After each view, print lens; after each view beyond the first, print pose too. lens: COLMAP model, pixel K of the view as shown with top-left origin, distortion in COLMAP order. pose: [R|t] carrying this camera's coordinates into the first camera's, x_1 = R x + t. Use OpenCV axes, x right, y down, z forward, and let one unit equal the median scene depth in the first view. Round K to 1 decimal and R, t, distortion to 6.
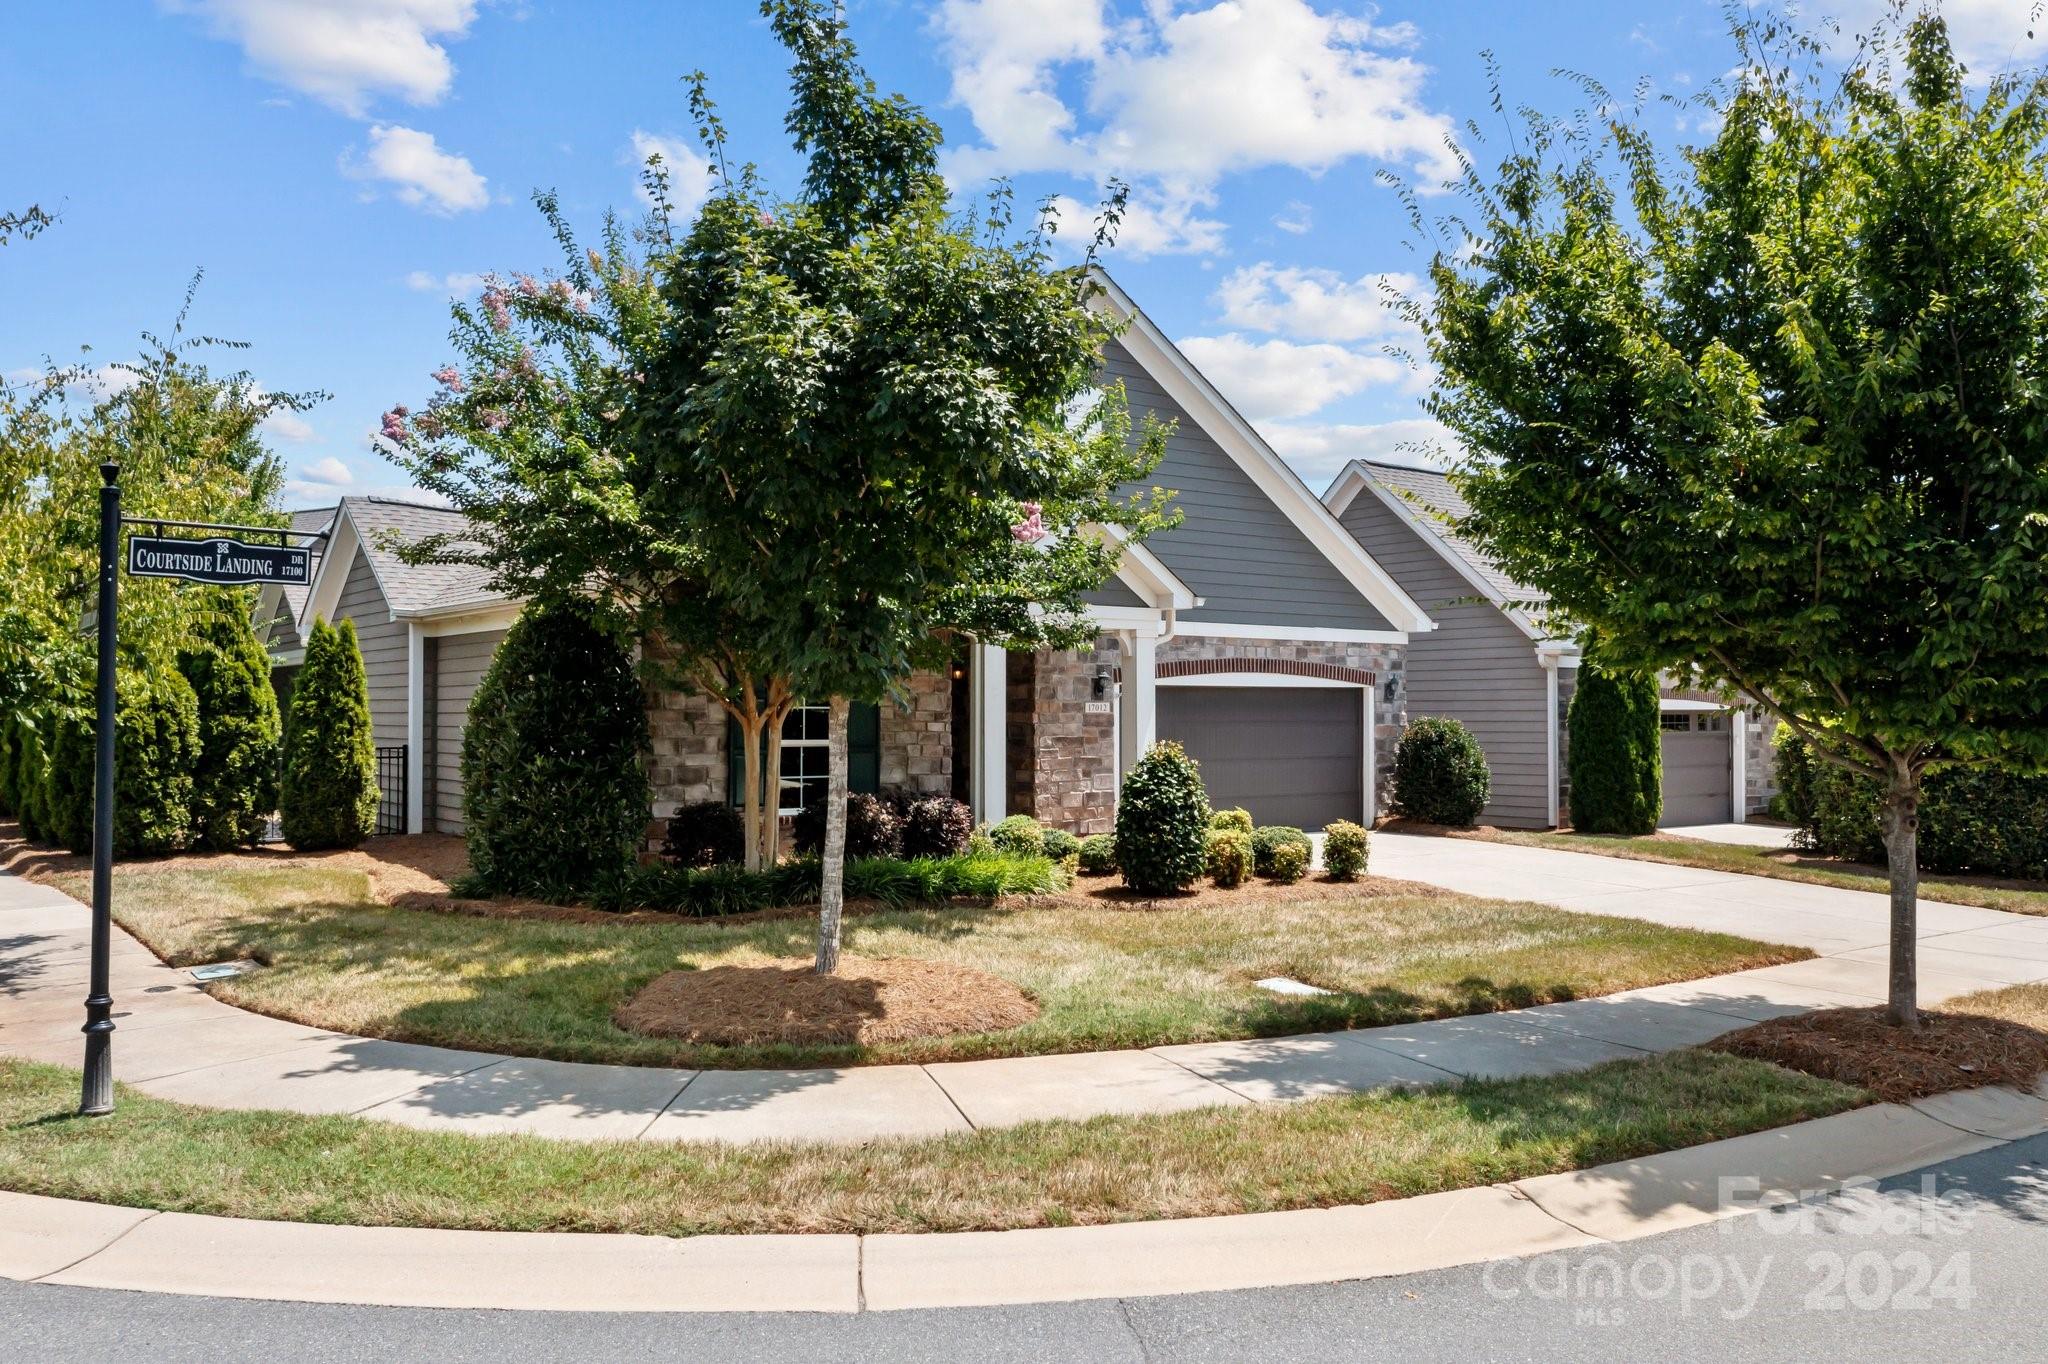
lens RADIAL K [[1661.8, 0, 1026.3], [0, 1661.8, 760.1], [0, 0, 1]] dist [-0.002072, -0.002786]
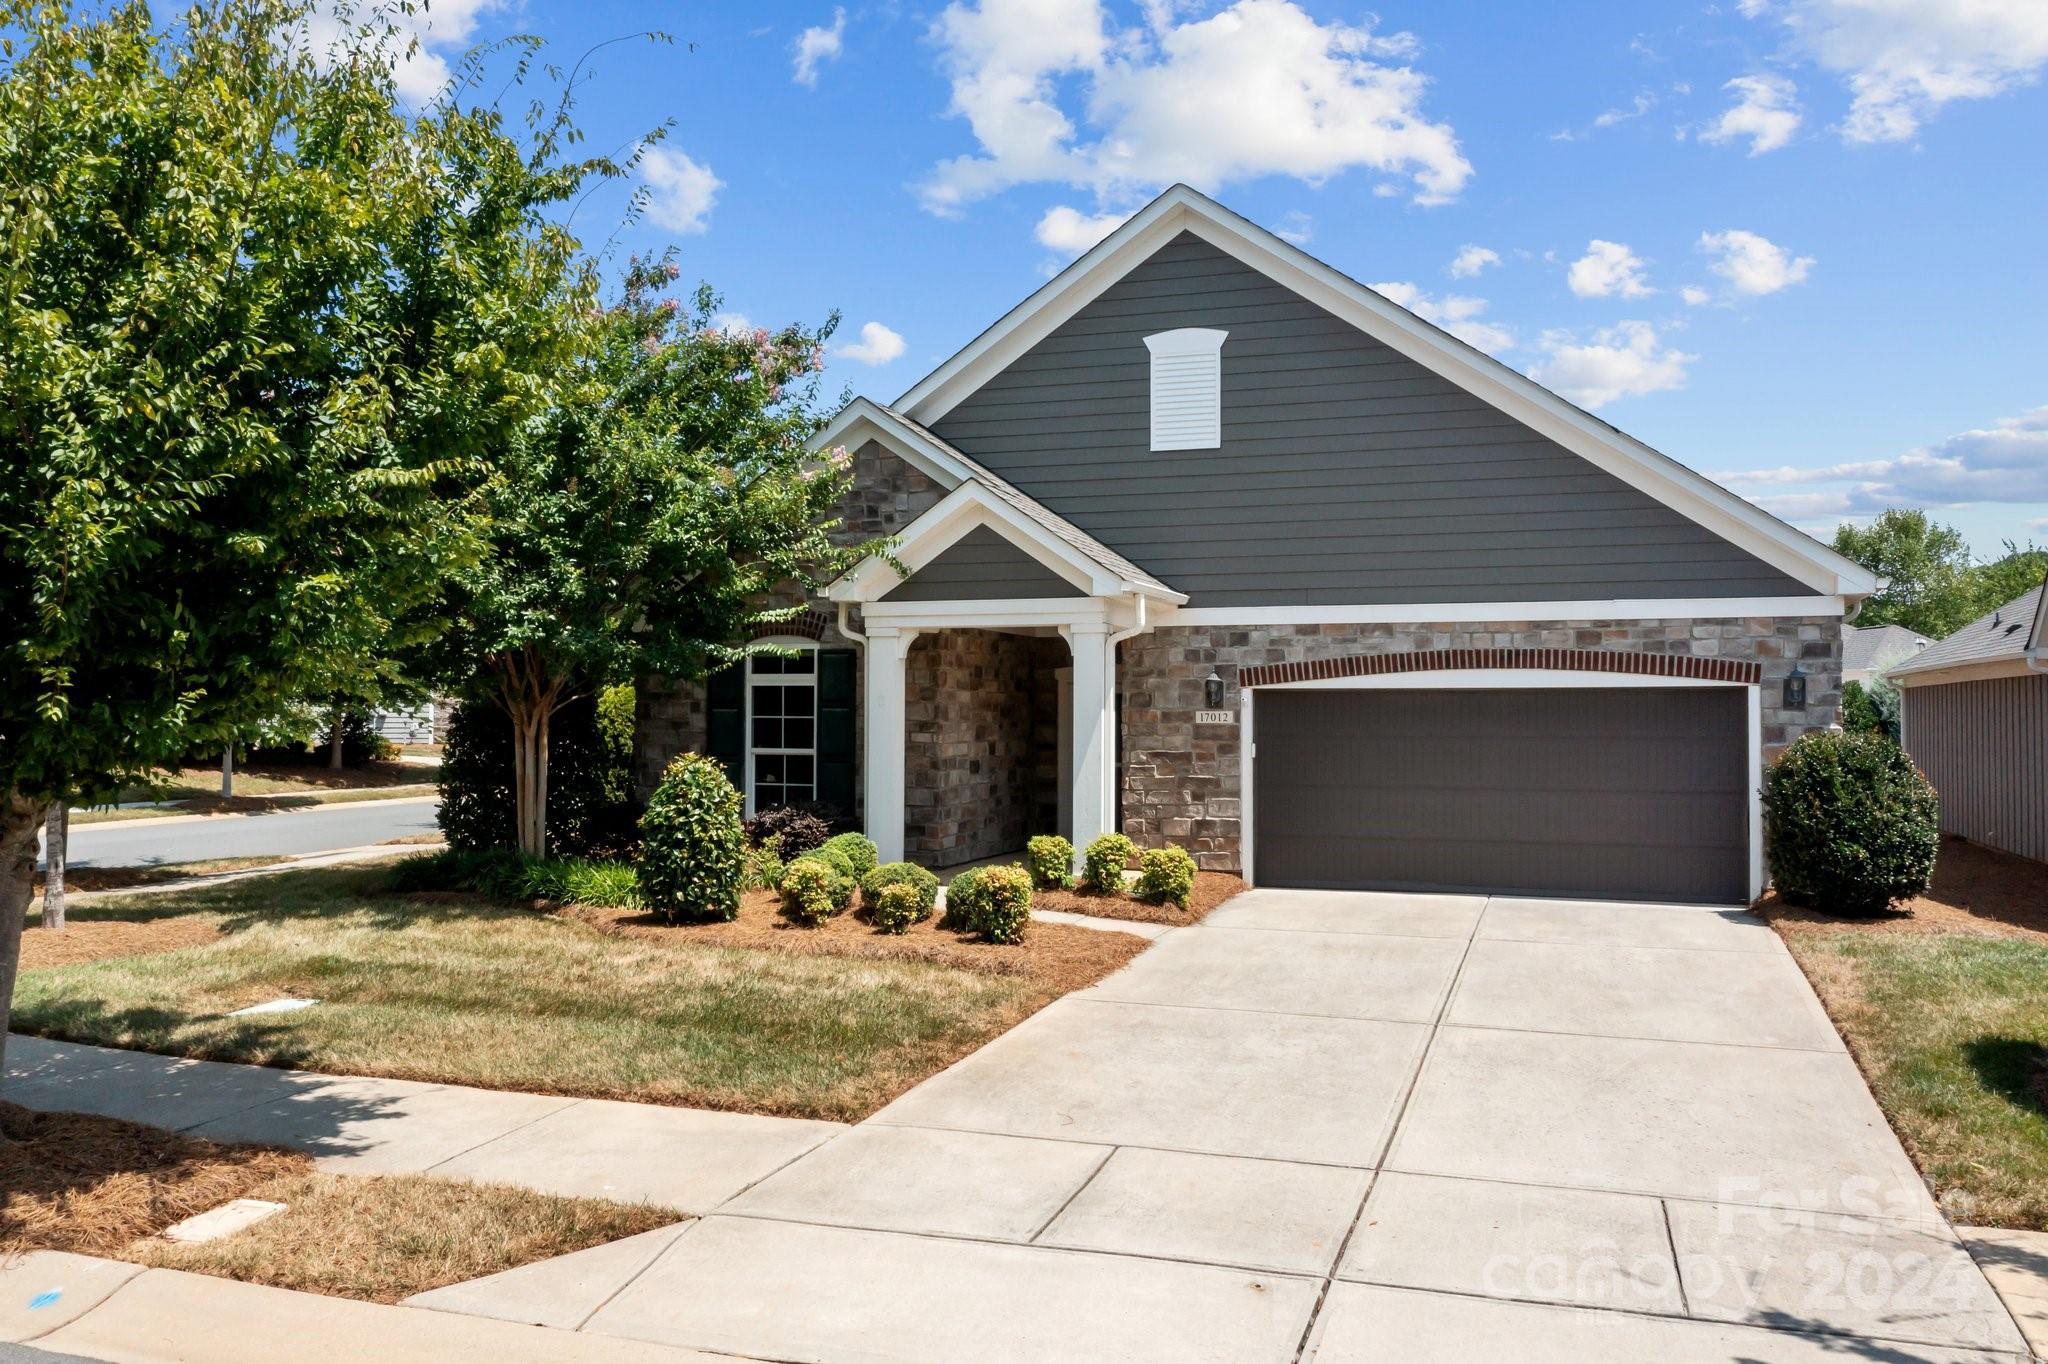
lens RADIAL K [[1638.0, 0, 1024.0], [0, 1638.0, 682.0], [0, 0, 1]] dist [-0.005691, -0.002540]
pose [[0.554186, -0.017478, -0.832209, 0.666844], [-0.027127, 0.998869, -0.039042, -0.014769], [0.831951, 0.044212, 0.553085, 0.475158]]
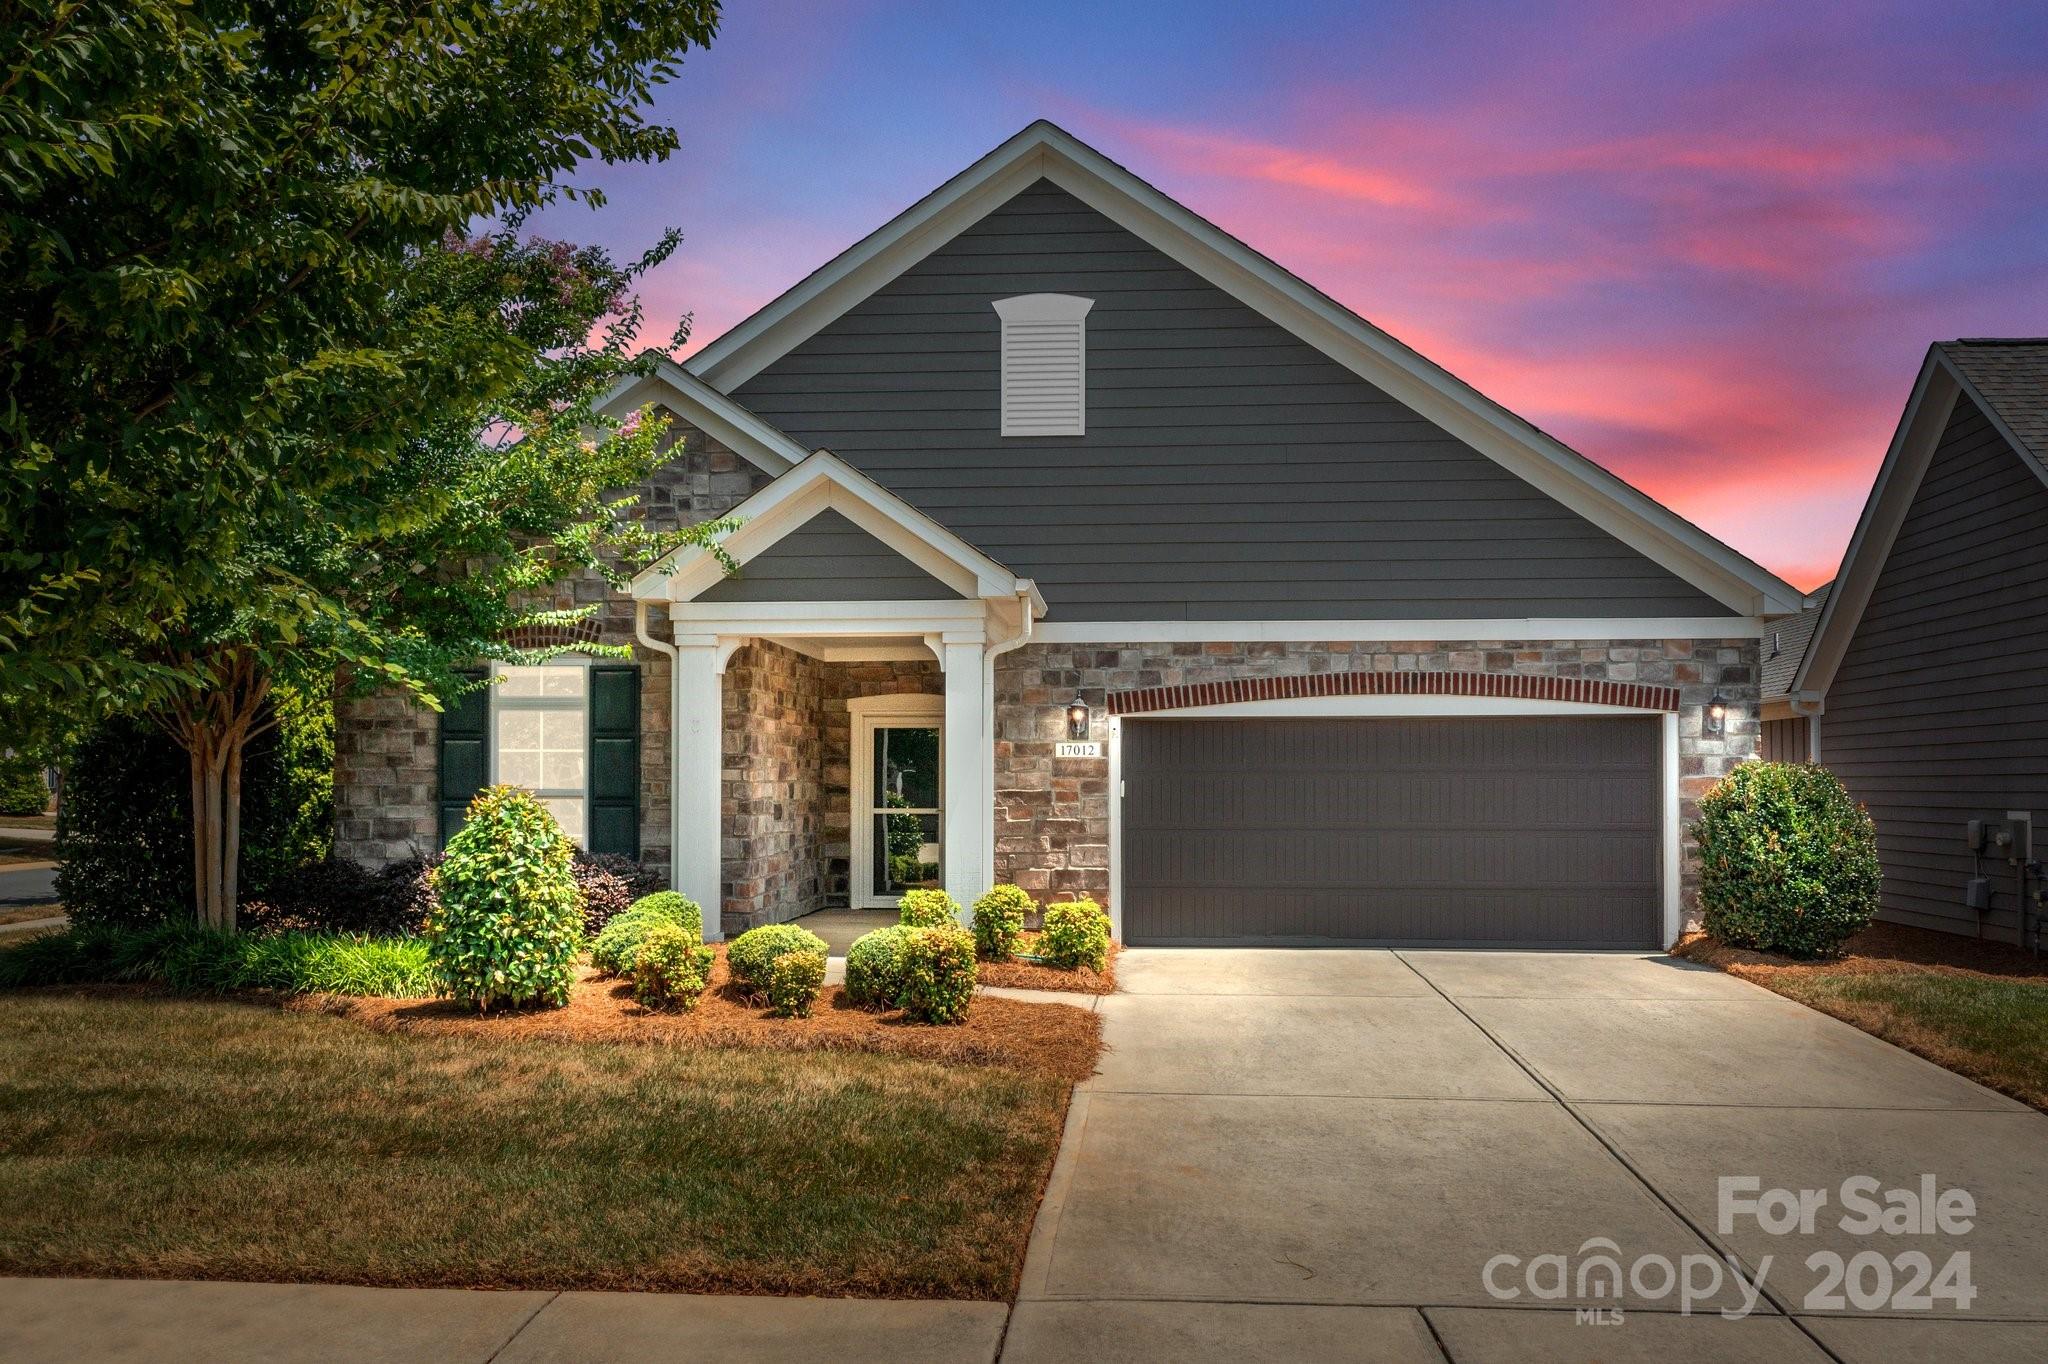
lens RADIAL K [[1661.8, 0, 1026.3], [0, 1661.8, 760.1], [0, 0, 1]] dist [-0.002072, -0.002786]
pose [[0.748369, -0.012115, -0.663172, 0.494200], [-0.018506, 0.999063, -0.039136, 0.000677], [0.663024, 0.041561, 0.747443, 0.462141]]
